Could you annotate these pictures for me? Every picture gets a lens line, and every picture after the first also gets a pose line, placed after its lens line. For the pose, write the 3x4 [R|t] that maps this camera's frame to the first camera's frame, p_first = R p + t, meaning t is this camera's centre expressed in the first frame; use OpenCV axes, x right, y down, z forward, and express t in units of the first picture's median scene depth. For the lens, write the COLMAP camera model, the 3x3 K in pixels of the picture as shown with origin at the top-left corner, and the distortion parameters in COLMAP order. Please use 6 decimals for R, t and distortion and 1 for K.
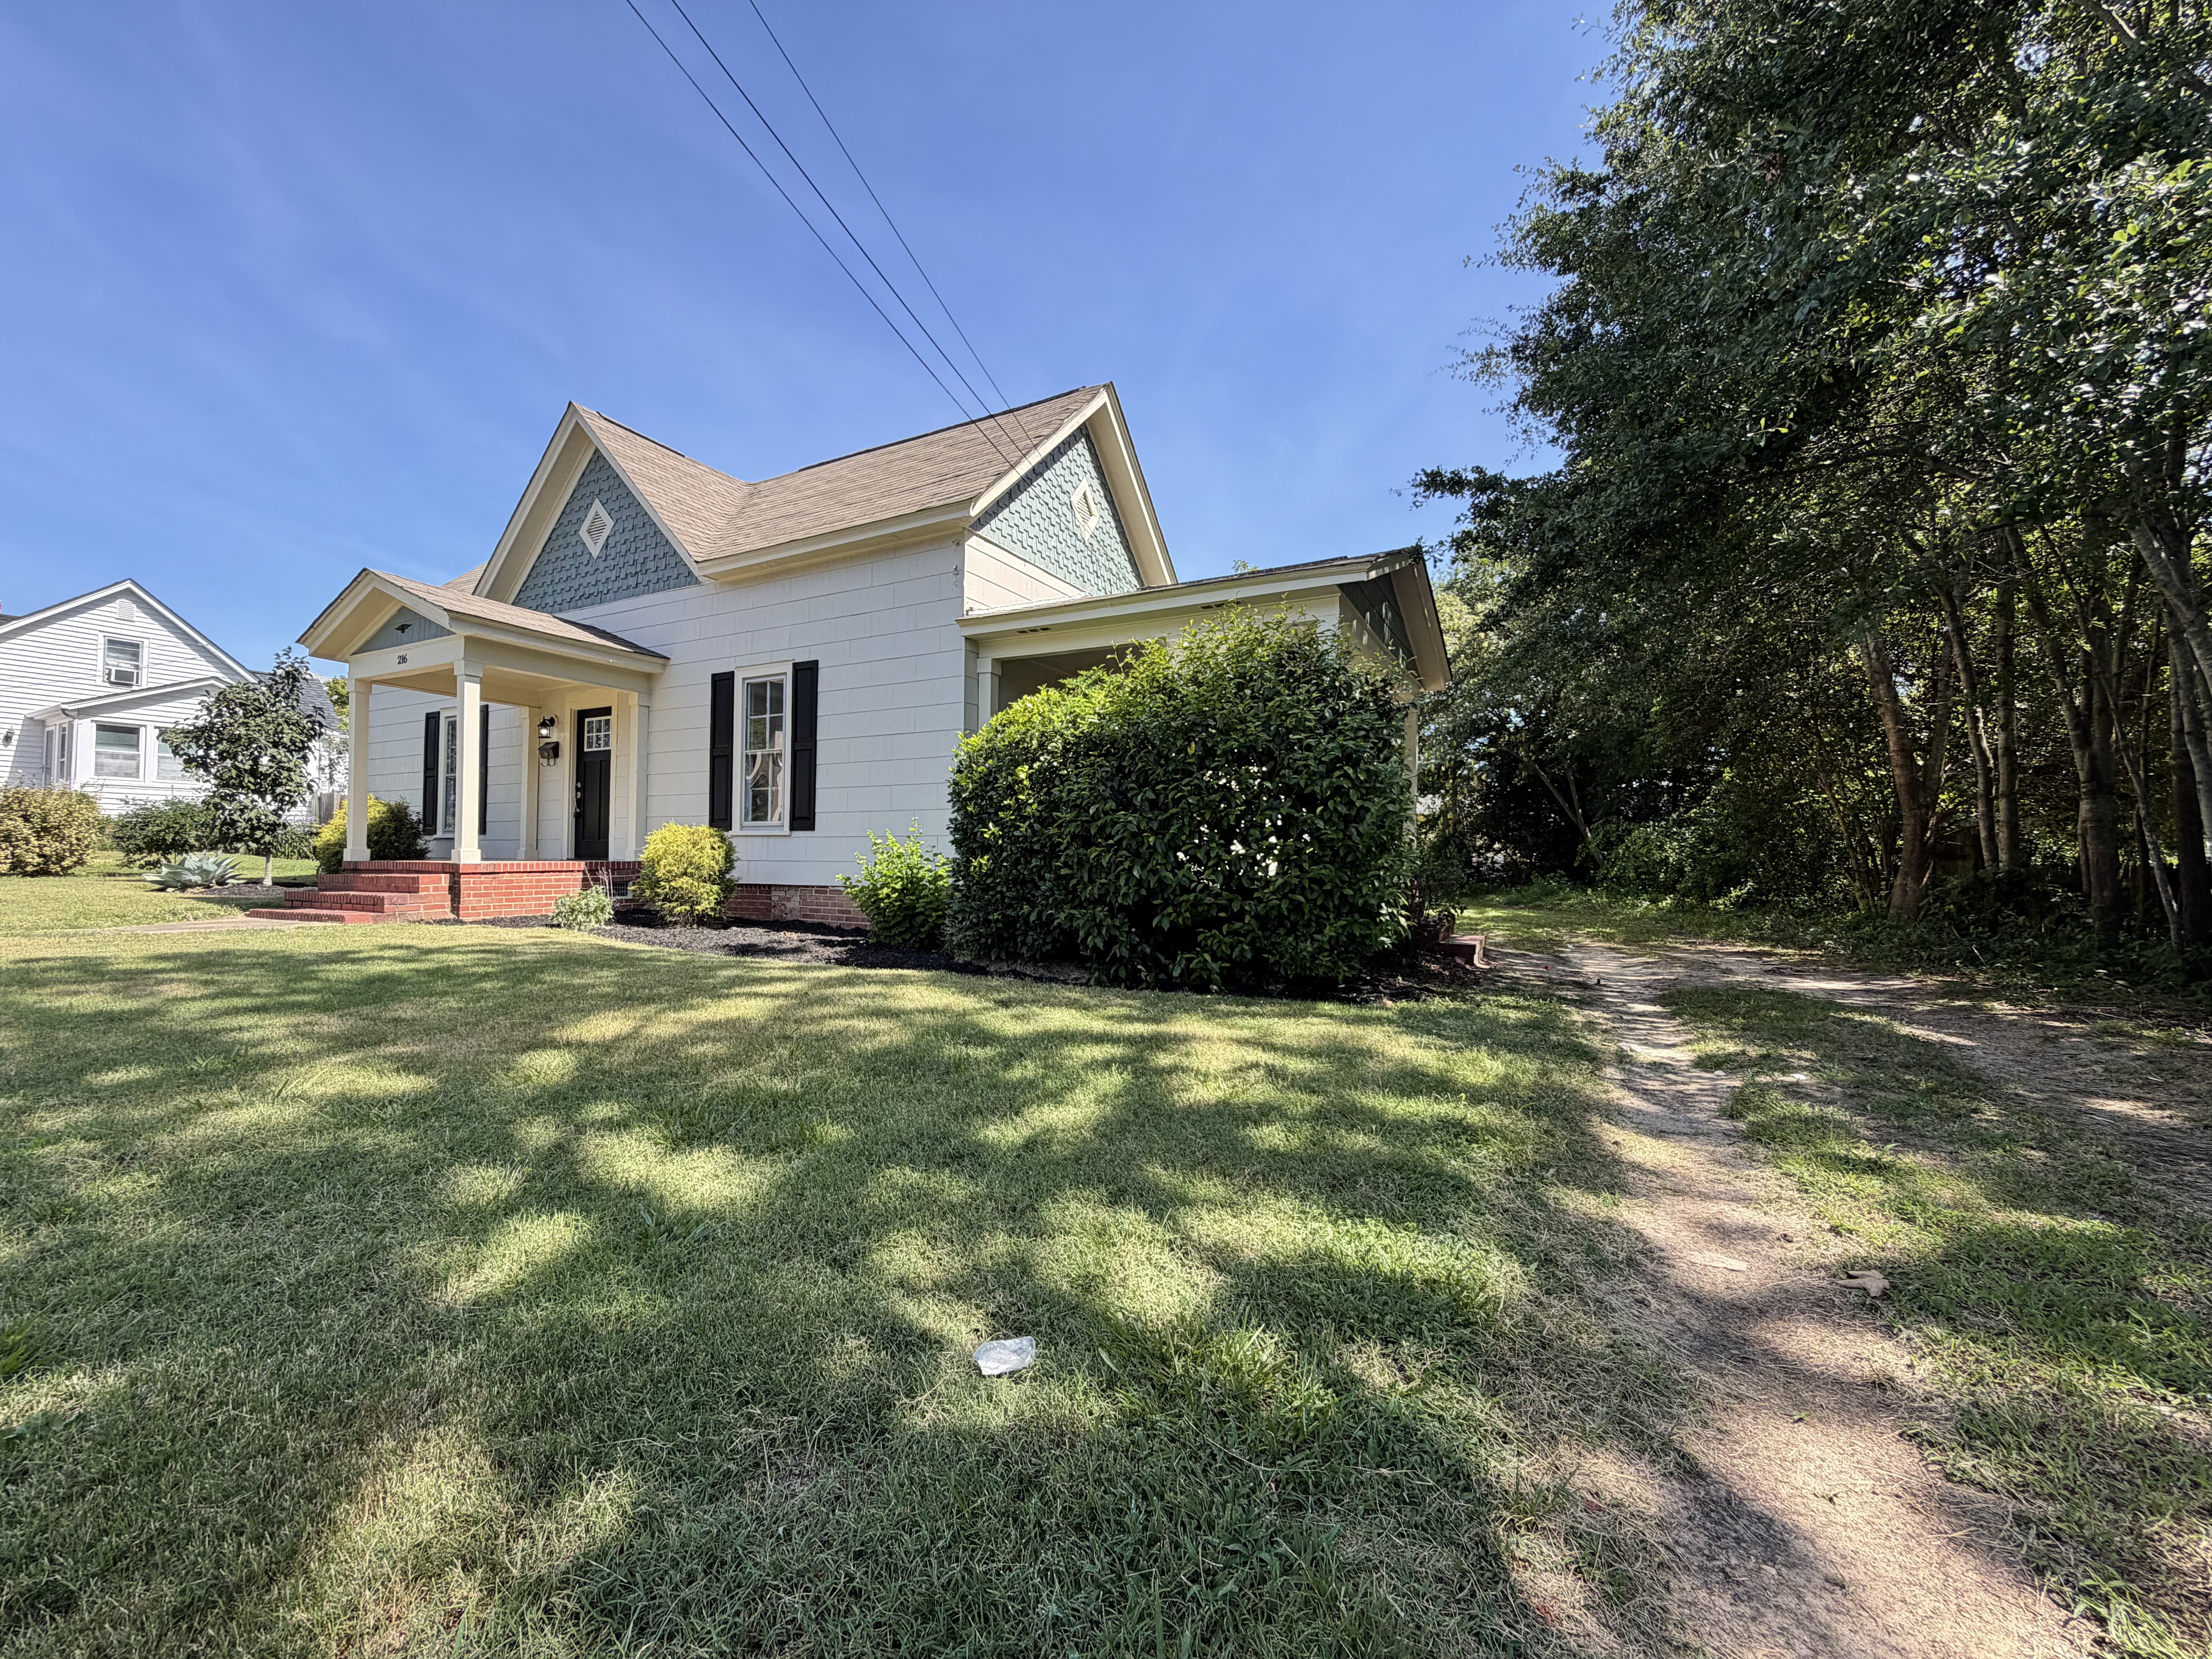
lens RADIAL K [[872.3, 0, 1094.7], [0, 872.3, 824.8], [0, 0, 1]] dist [0.000230, 0.000133]
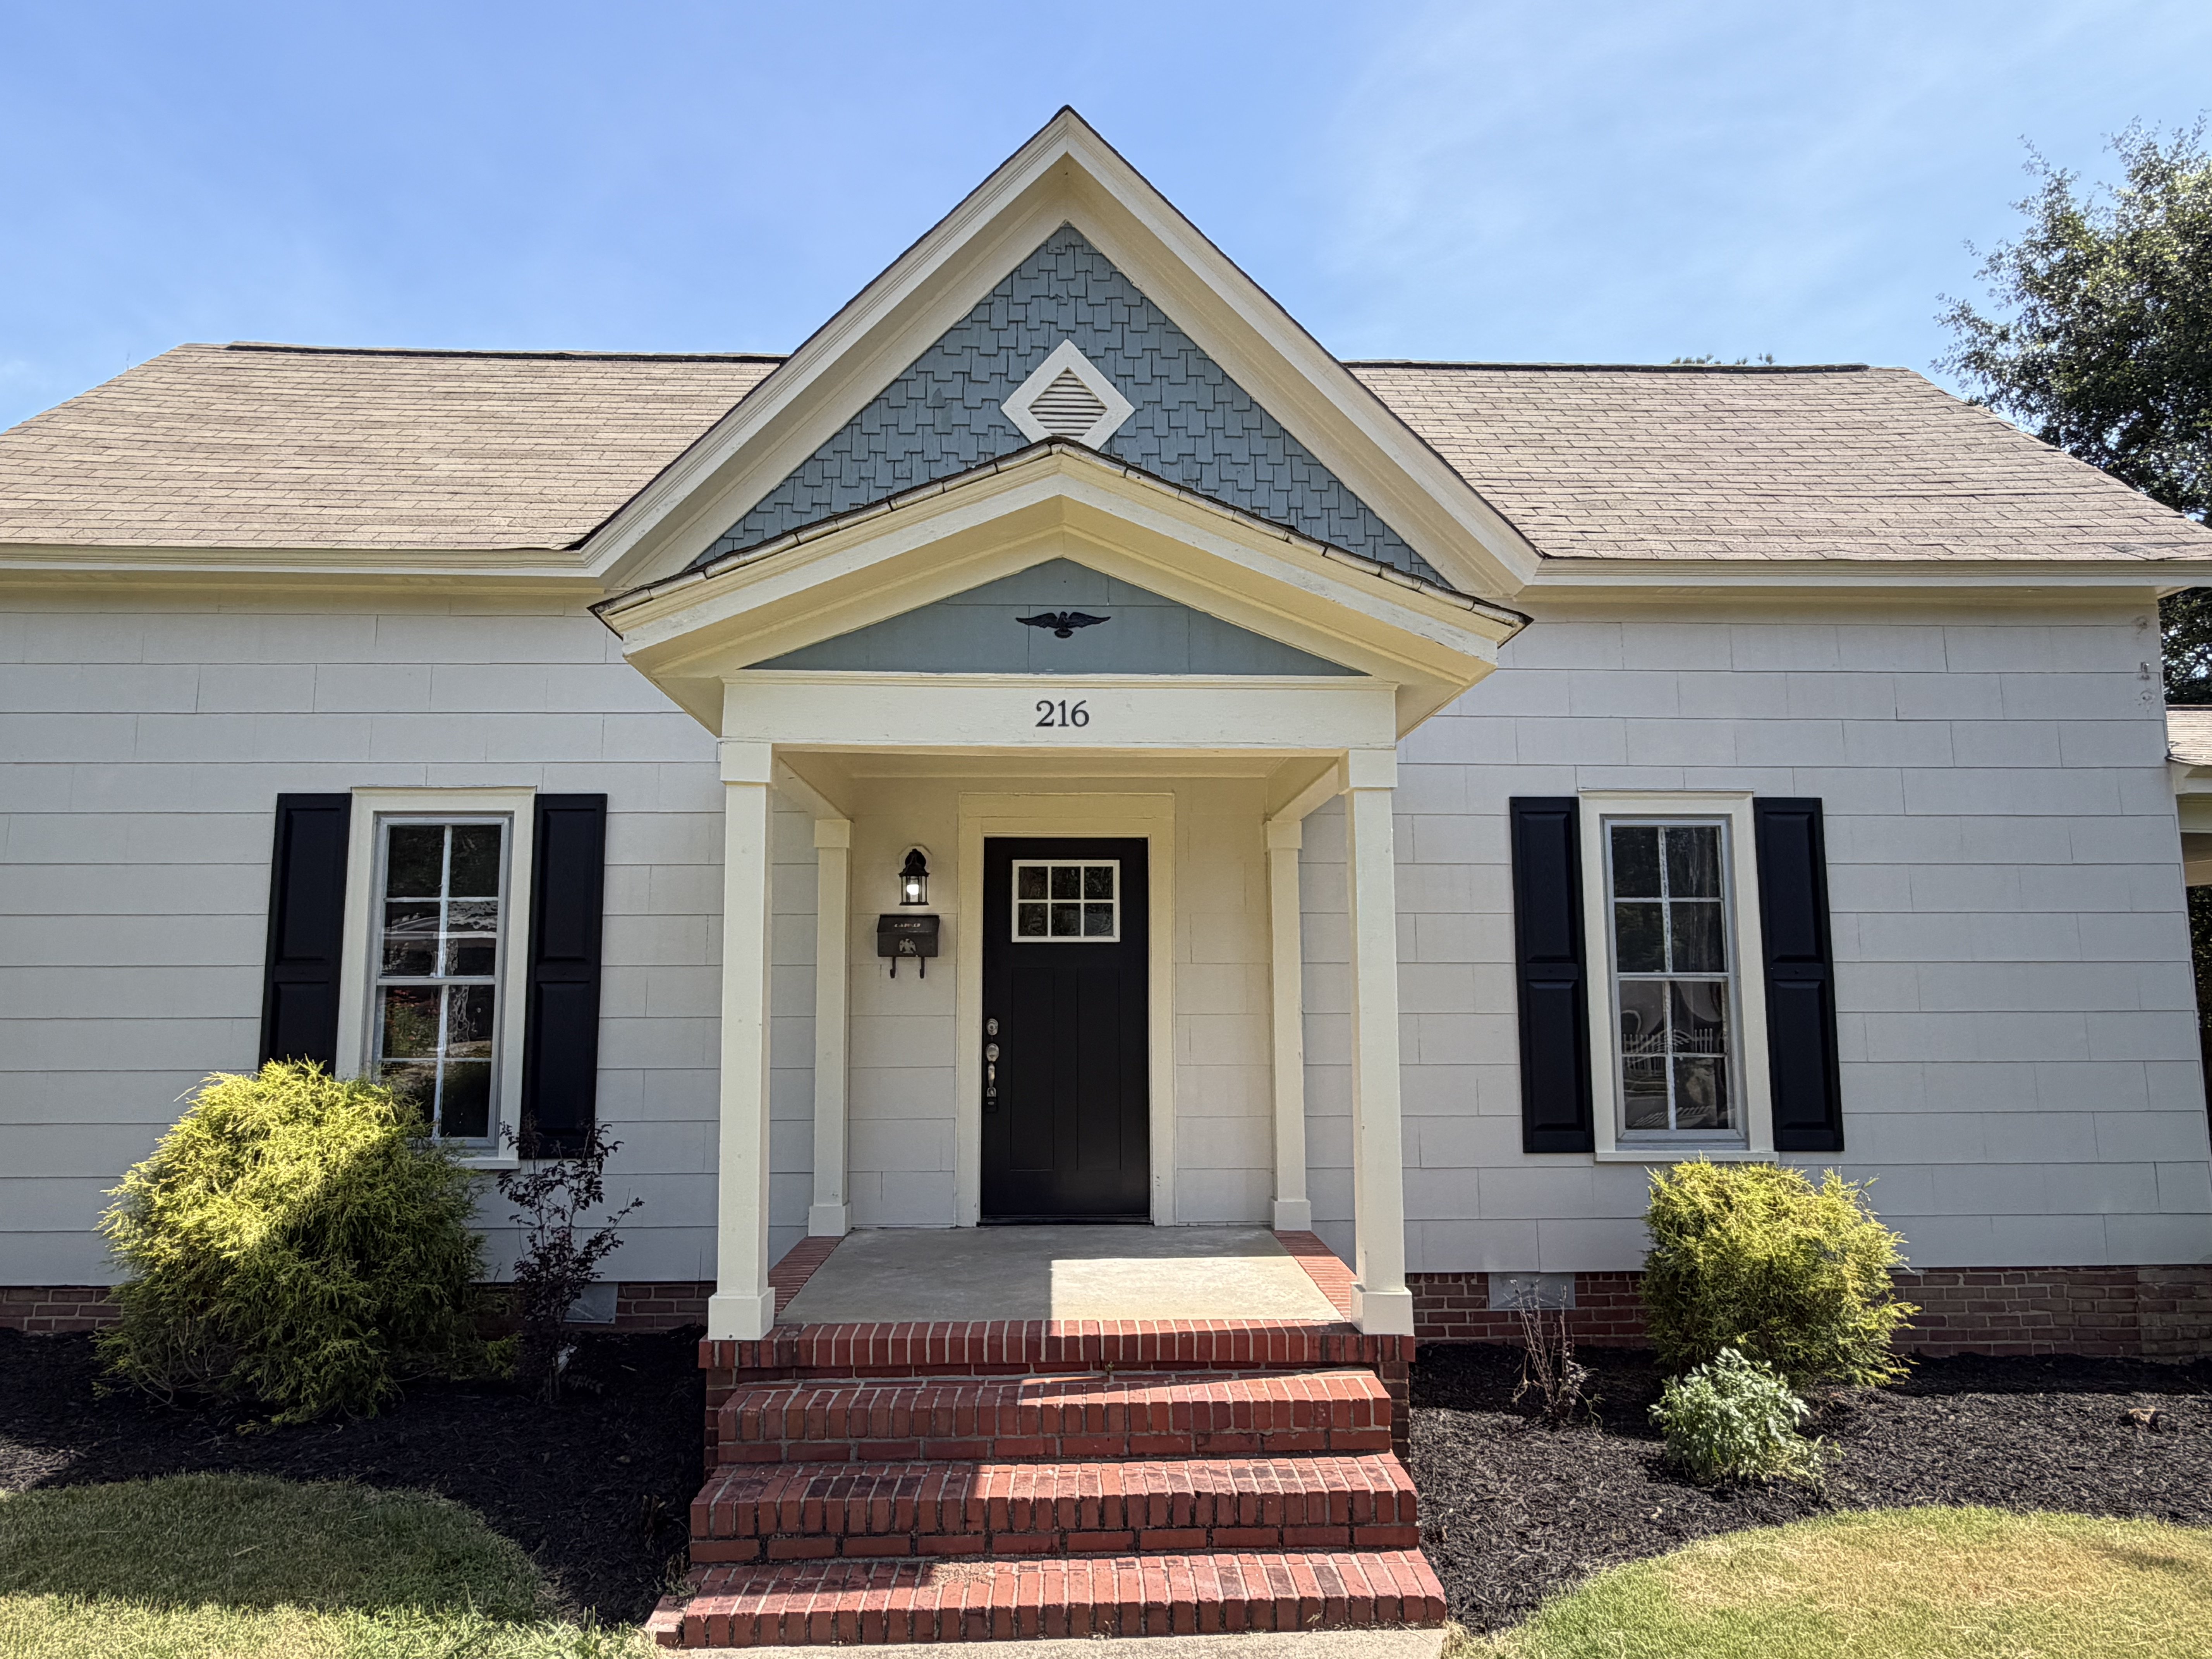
lens RADIAL K [[1299.8, 0, 1102.3], [0, 1299.8, 837.3], [0, 0, 1]] dist [-0.001354, 0.001960]
pose [[0.866825, 0.050924, 0.496006, -0.943934], [-0.011341, 0.996527, -0.082491, -0.092874], [-0.498484, 0.065880, 0.864392, 0.516721]]
